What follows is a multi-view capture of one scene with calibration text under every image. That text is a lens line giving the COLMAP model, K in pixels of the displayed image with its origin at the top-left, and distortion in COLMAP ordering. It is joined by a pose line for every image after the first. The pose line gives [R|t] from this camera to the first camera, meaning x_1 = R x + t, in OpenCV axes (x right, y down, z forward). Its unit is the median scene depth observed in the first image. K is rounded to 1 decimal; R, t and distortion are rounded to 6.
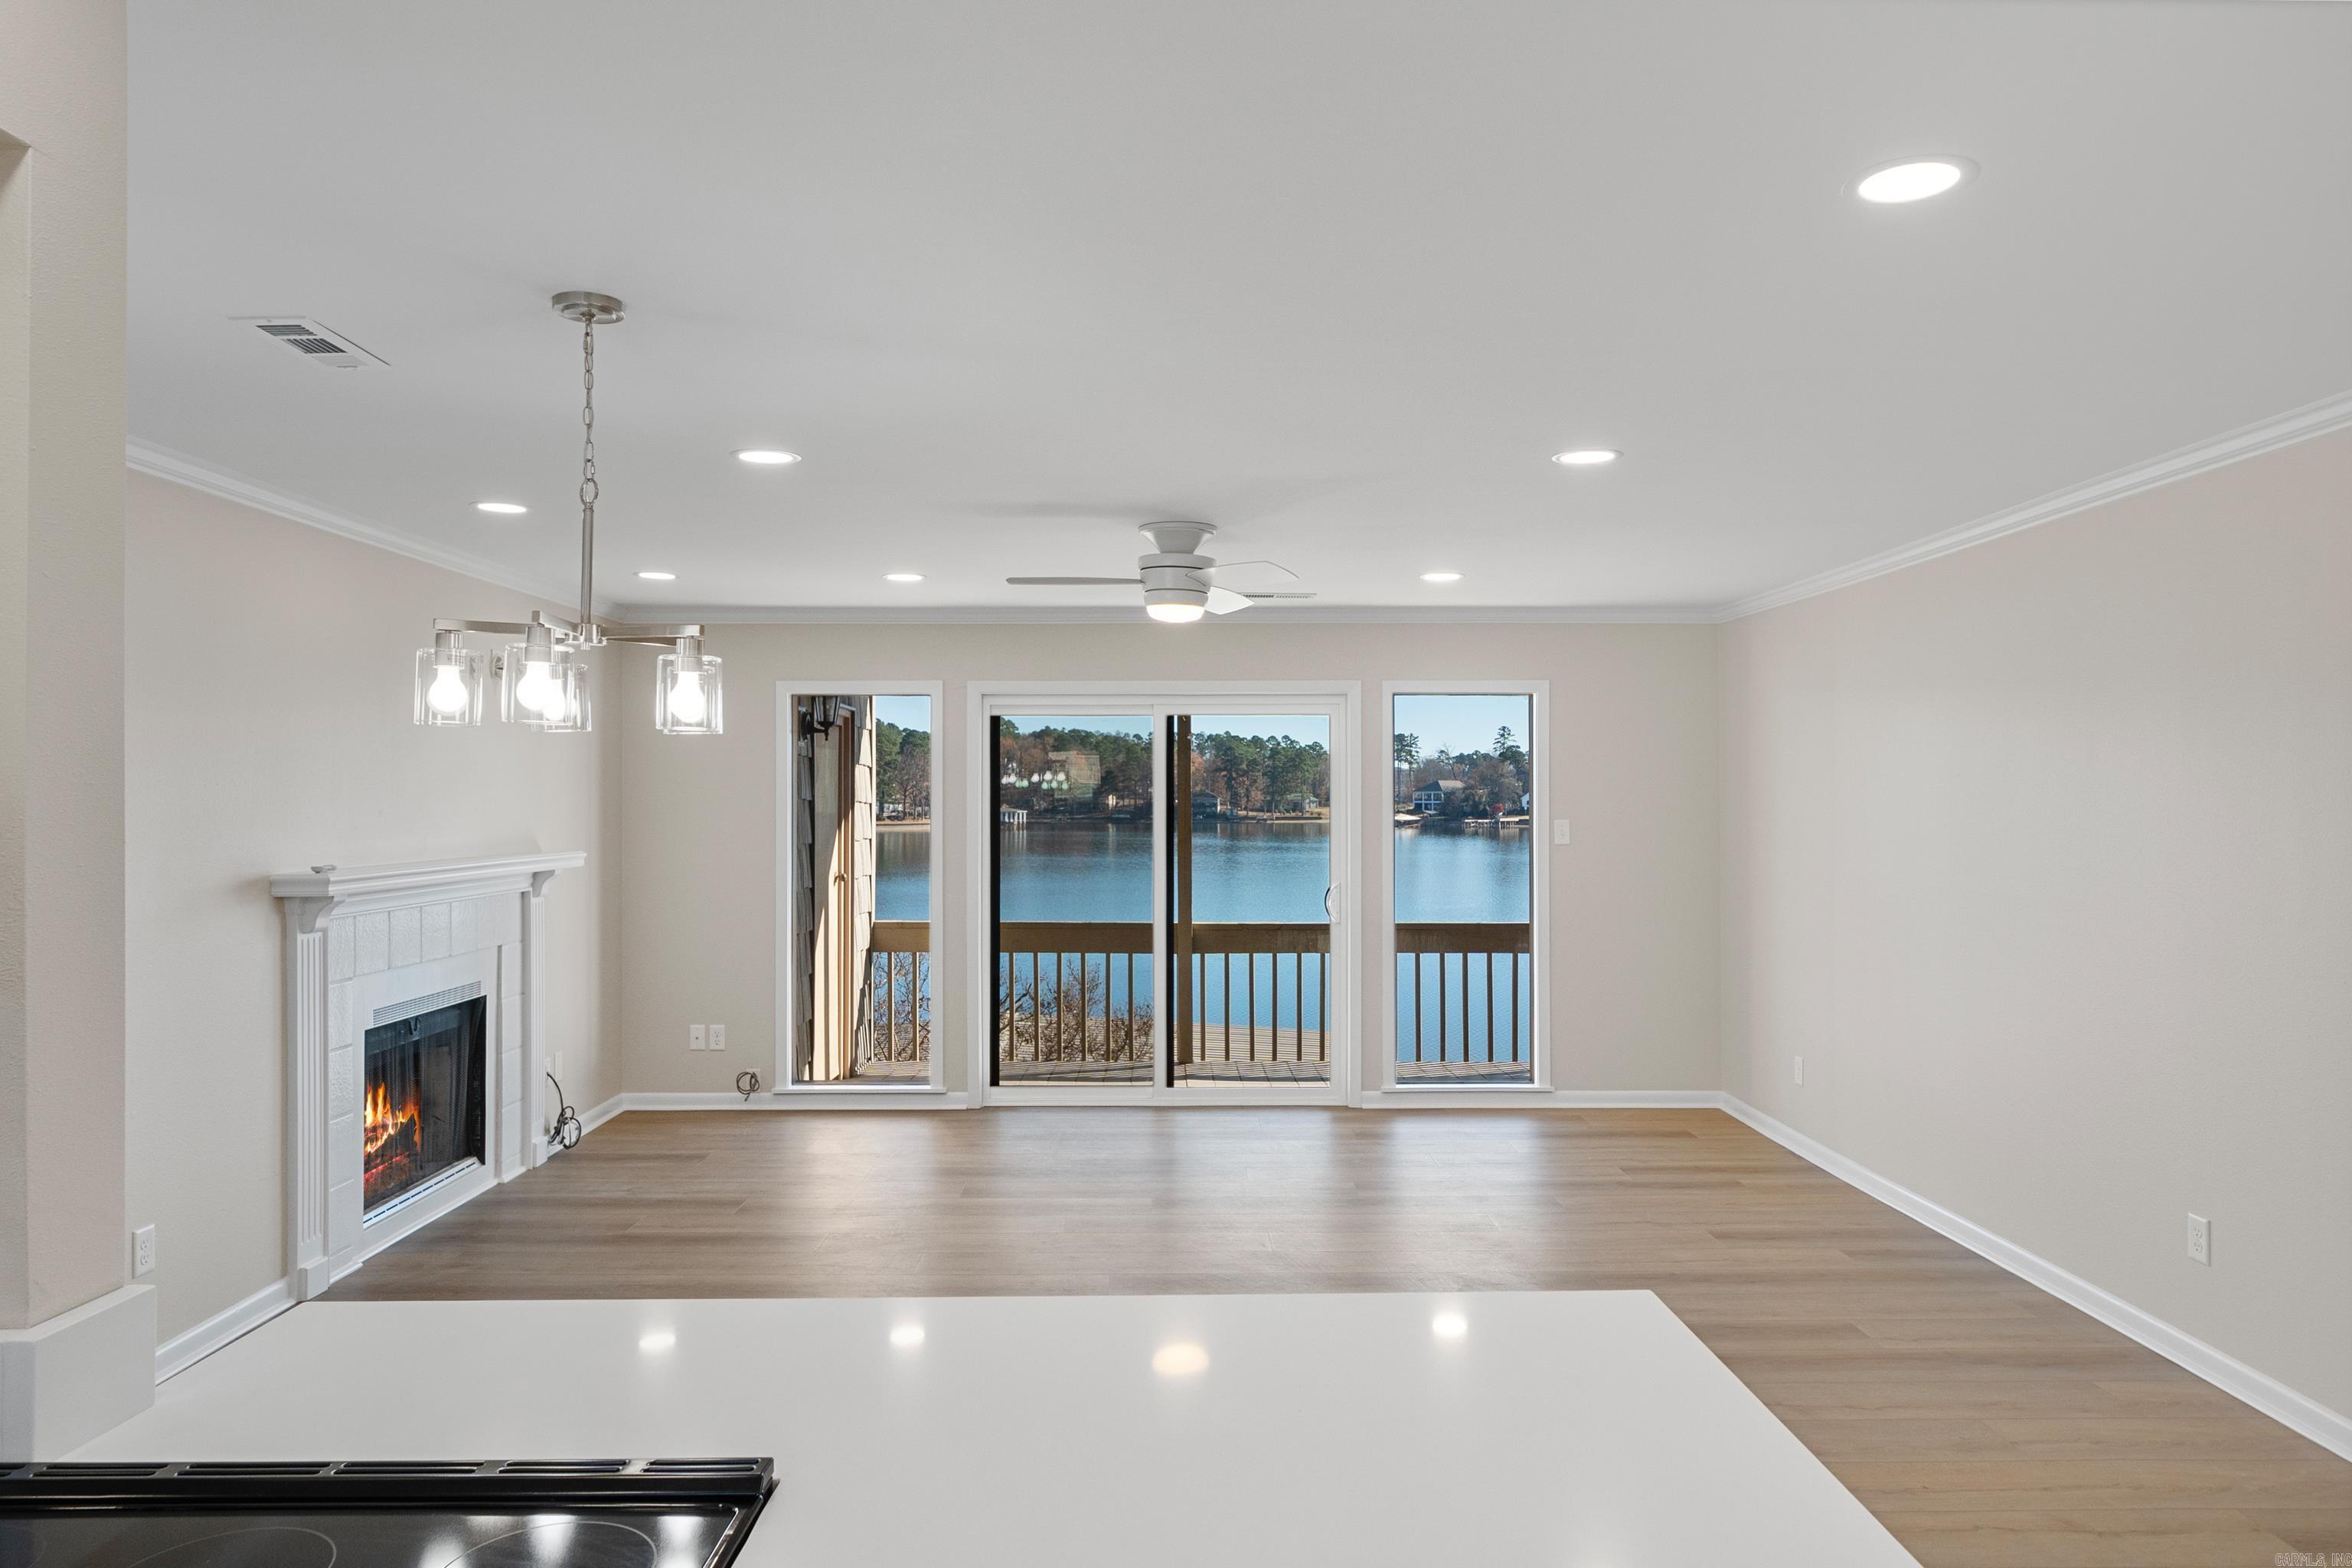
lens RADIAL K [[1487.9, 0, 1196.1], [0, 1487.9, 779.1], [0, 0, 1]] dist [0.004832, 0.002027]
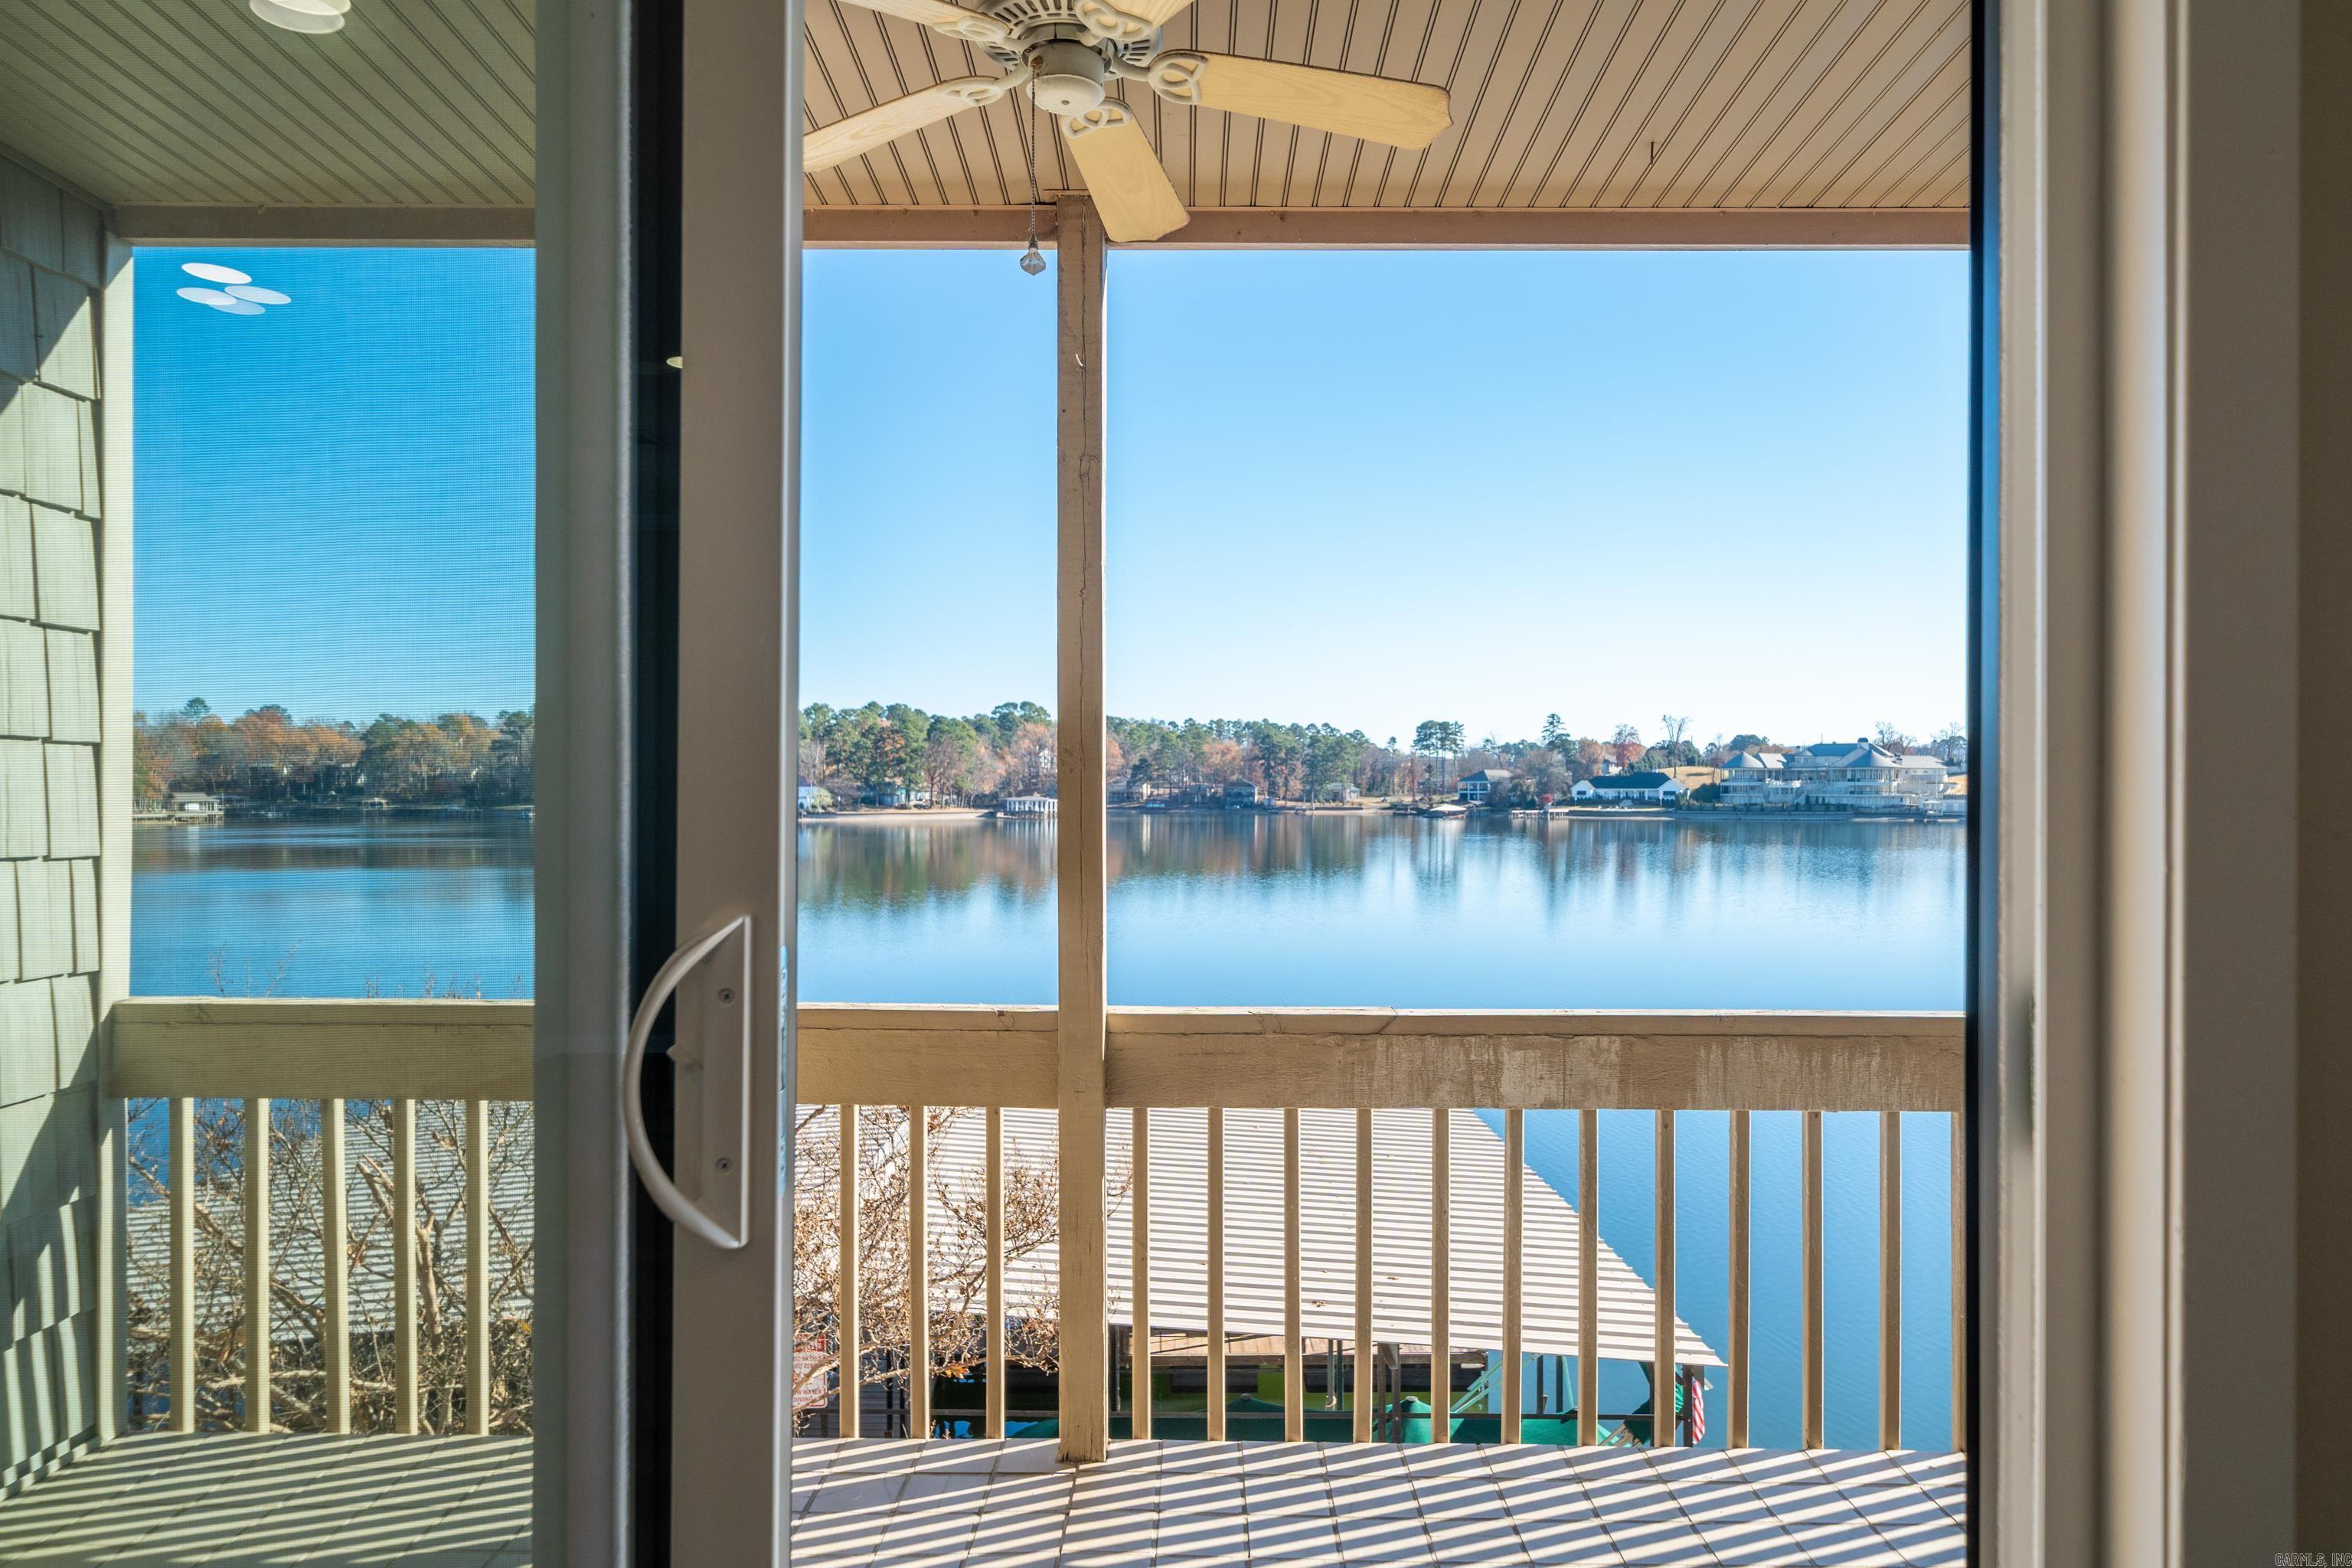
lens RADIAL K [[1530.0, 0, 1211.9], [0, 1530.0, 785.2], [0, 0, 1]] dist [0.020053, 0.002381]
pose [[0.999898, 0.003112, -0.013961, 0.032363], [-0.002957, 0.999934, 0.011090, 0.058849], [0.013995, -0.011047, 0.999841, 0.890837]]
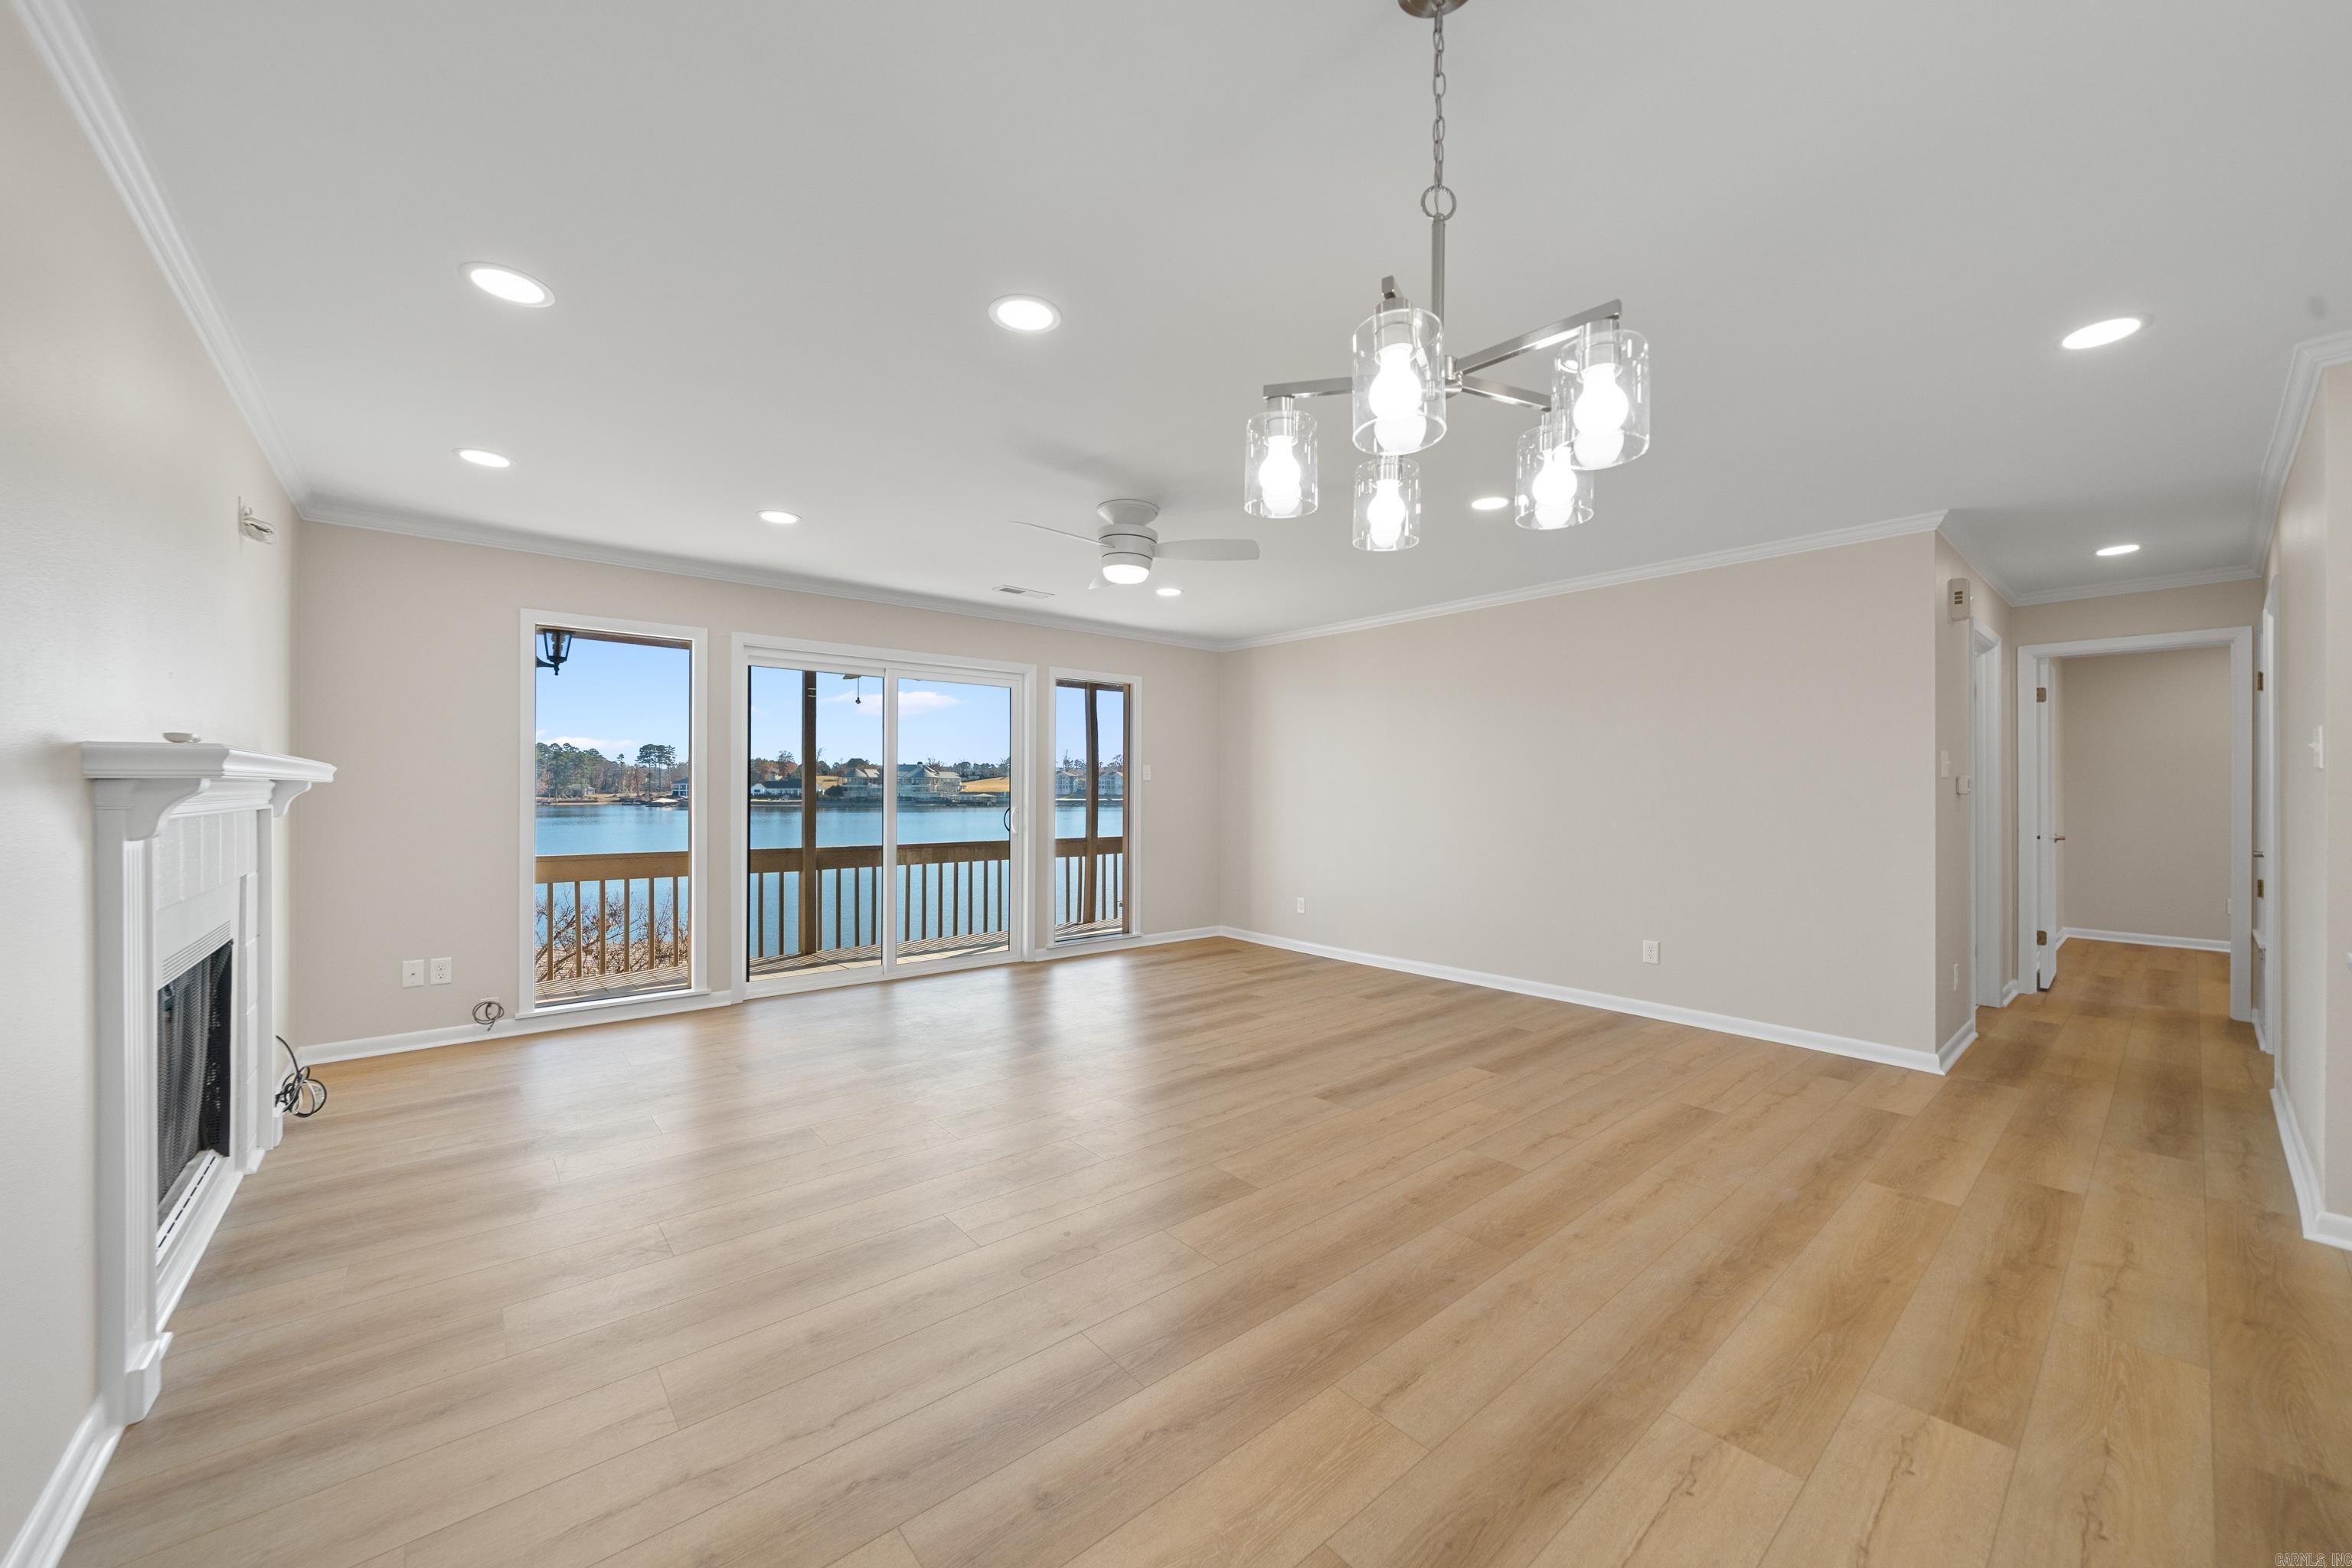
lens RADIAL K [[852.1, 0, 1184.1], [0, 852.1, 792.3], [0, 0, 1]] dist [0.001083, -0.000161]
pose [[0.772208, 0.003140, 0.635363, -0.302914], [-0.013534, 0.999842, 0.011508, 0.045952], [-0.635226, -0.017486, 0.772128, 0.275546]]
